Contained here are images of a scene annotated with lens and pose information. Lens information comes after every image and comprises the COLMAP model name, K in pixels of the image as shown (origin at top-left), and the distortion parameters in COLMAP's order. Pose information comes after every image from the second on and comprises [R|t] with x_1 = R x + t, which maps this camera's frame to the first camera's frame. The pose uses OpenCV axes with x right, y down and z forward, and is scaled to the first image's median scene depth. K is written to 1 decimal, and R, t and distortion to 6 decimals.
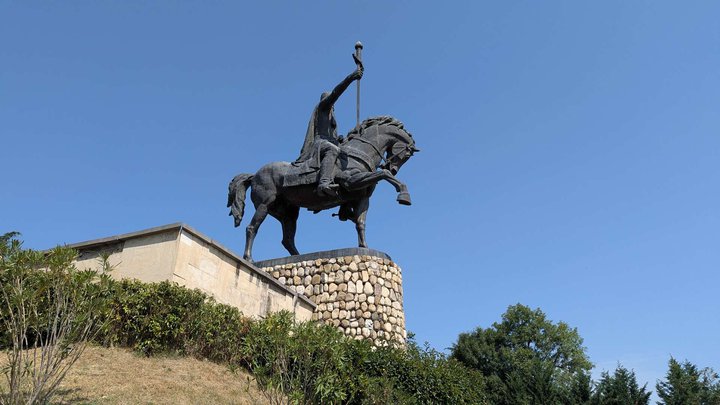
lens RADIAL K [[514.1, 0, 363.5], [0, 514.1, 199.1], [0, 0, 1]] dist [0.054077, -0.061799]
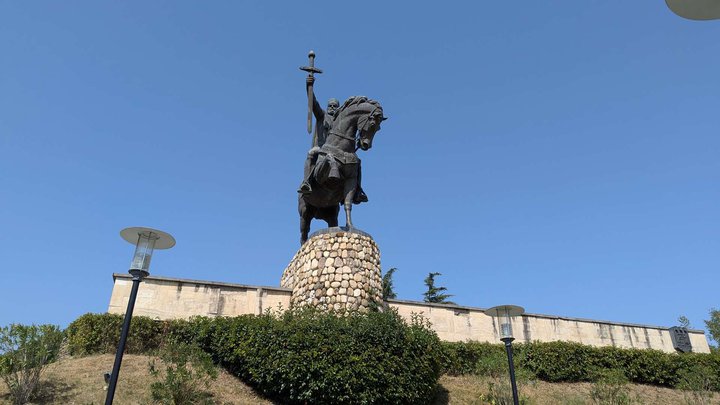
lens RADIAL K [[514.1, 0, 355.7], [0, 514.1, 199.0], [0, 0, 1]] dist [0.054077, -0.061799]
pose [[0.643820, -0.367336, -0.671238, 0.900531], [0.378888, 0.915182, -0.137423, 0.235161], [0.664785, -0.165848, 0.728392, 0.249123]]
